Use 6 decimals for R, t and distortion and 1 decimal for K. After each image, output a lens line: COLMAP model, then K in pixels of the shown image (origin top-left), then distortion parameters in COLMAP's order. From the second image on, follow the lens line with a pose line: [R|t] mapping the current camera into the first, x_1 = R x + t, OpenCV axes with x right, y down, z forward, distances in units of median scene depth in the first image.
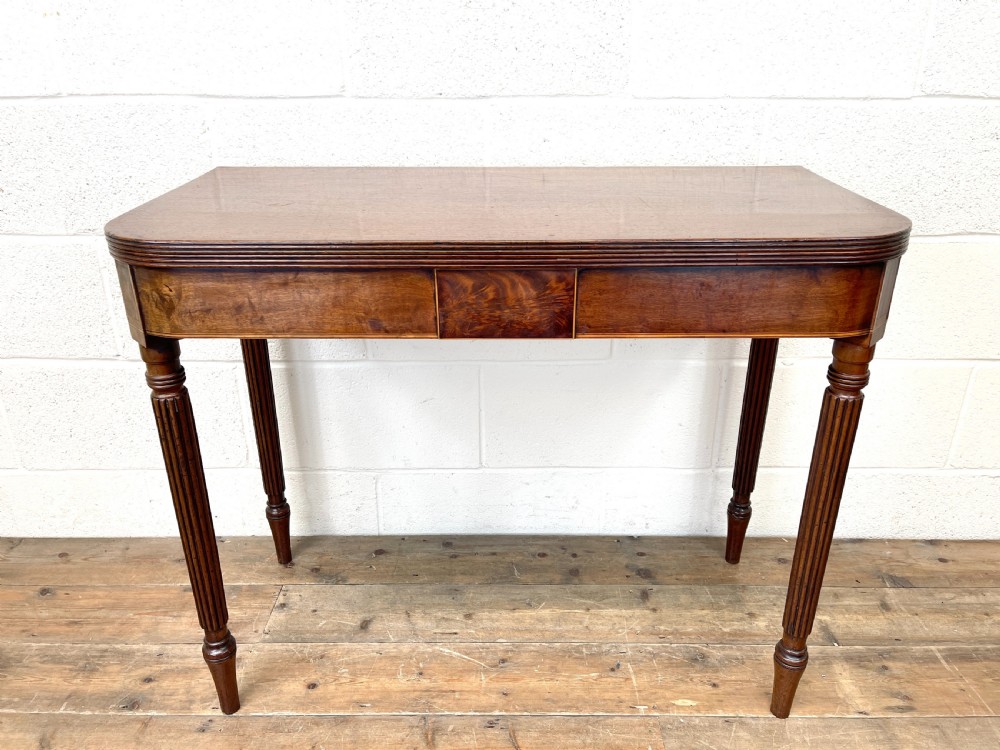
lens RADIAL K [[759.8, 0, 502.1], [0, 759.8, 375.8], [0, 0, 1]] dist [0.098928, -0.135818]
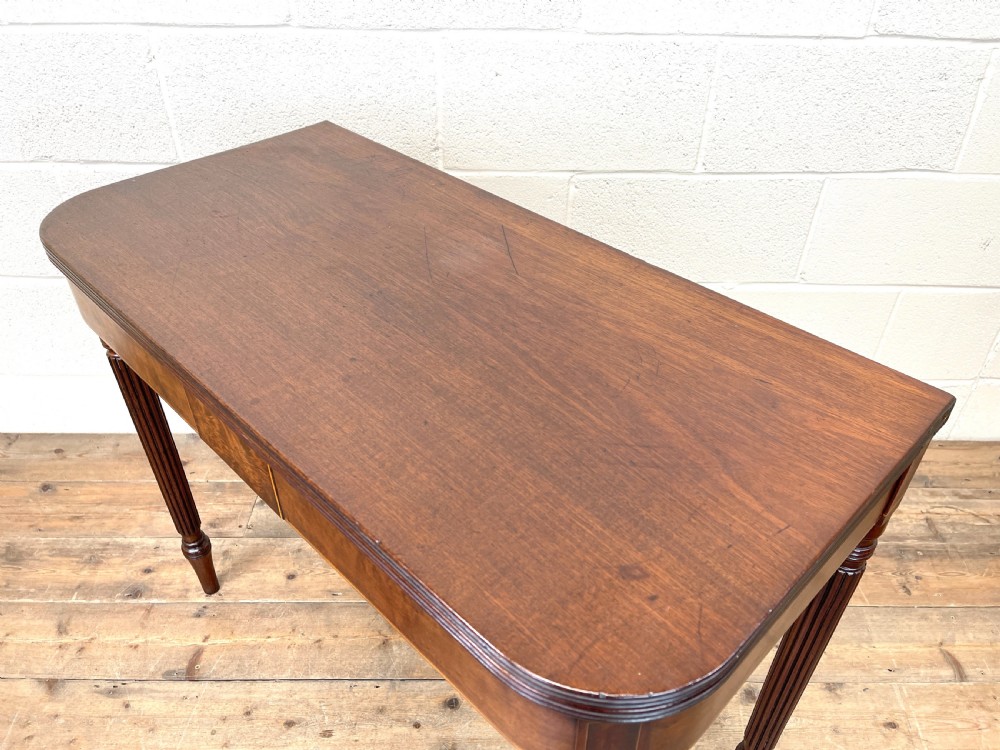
lens RADIAL K [[761.3, 0, 504.0], [0, 761.3, 376.6], [0, 0, 1]] dist [0.111975, -0.154534]
pose [[0.999792, 0.005970, 0.019522, 0.045003], [-0.010332, 0.972732, 0.231702, -0.148139], [-0.017606, -0.231856, 0.972591, -0.061151]]
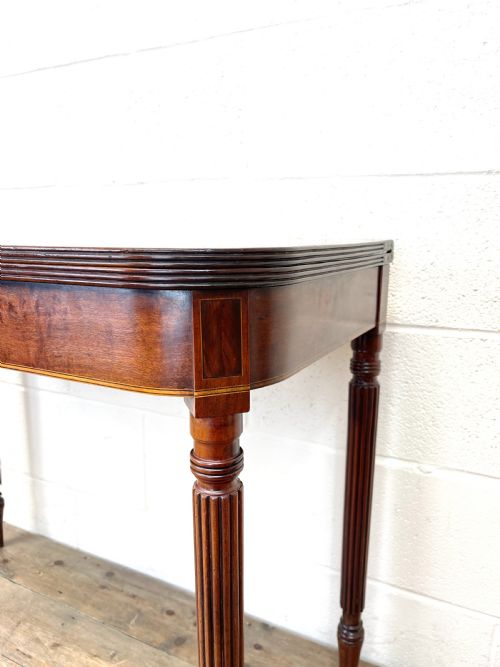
lens RADIAL K [[510.6, 0, 248.8], [0, 510.6, 334.9], [0, 0, 1]] dist [0.094000, -0.134882]
pose [[0.888977, 0.097852, -0.447376, 0.467058], [-0.196481, 0.963920, -0.179593, -0.020911], [0.413661, 0.247555, 0.876128, 0.385981]]
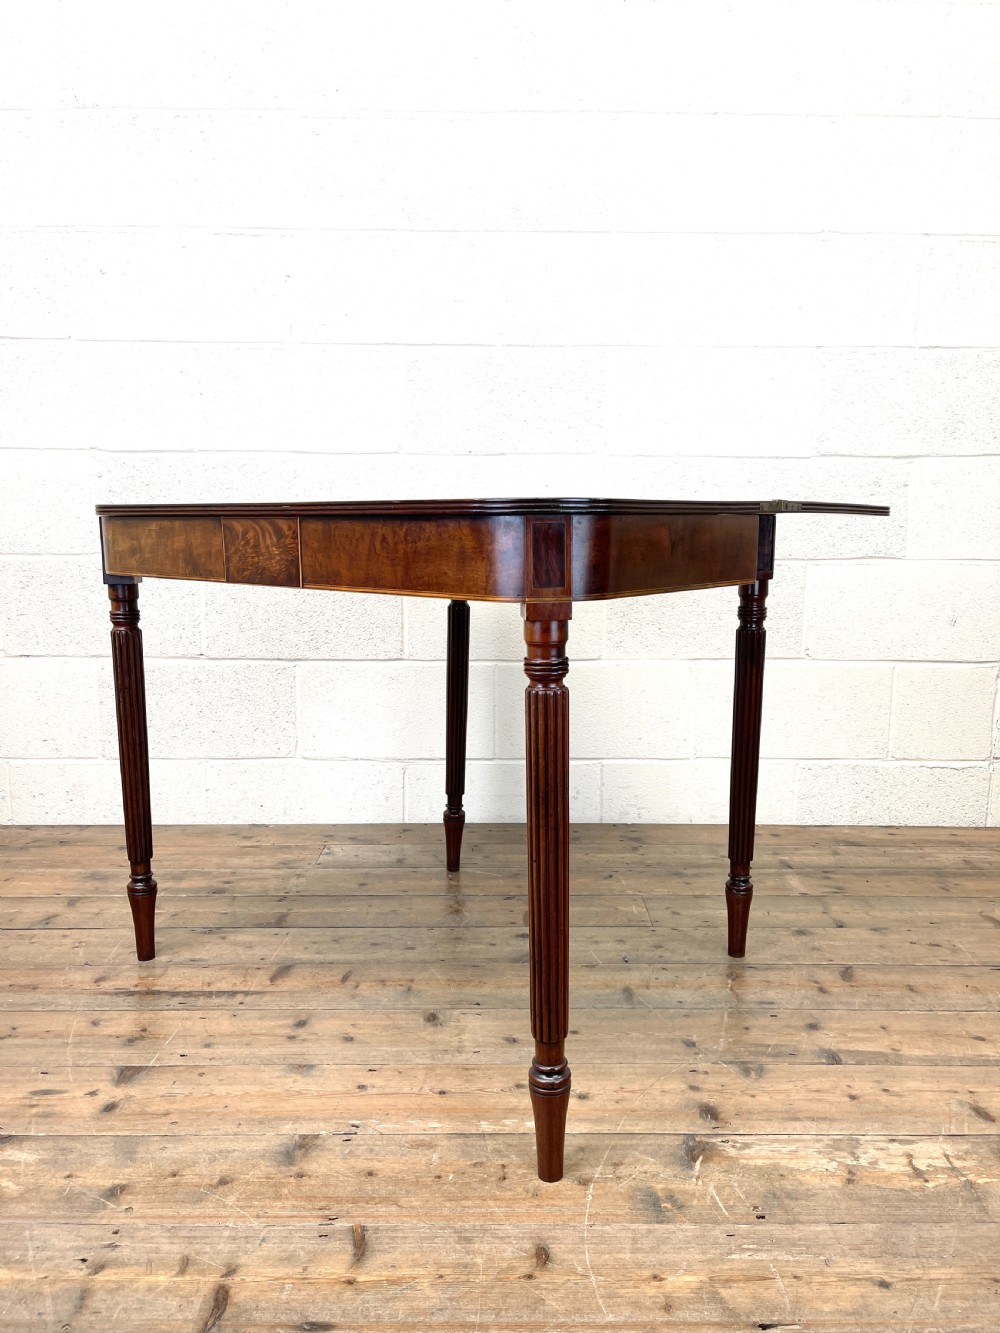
lens RADIAL K [[1024.2, 0, 505.1], [0, 1024.2, 669.6], [0, 0, 1]] dist [0.026604, 0.005333]
pose [[0.999877, 0.004194, 0.015095, -0.040556], [0.000087, 0.961997, -0.273058, 0.467589], [-0.015666, 0.273026, 0.961879, -0.605405]]
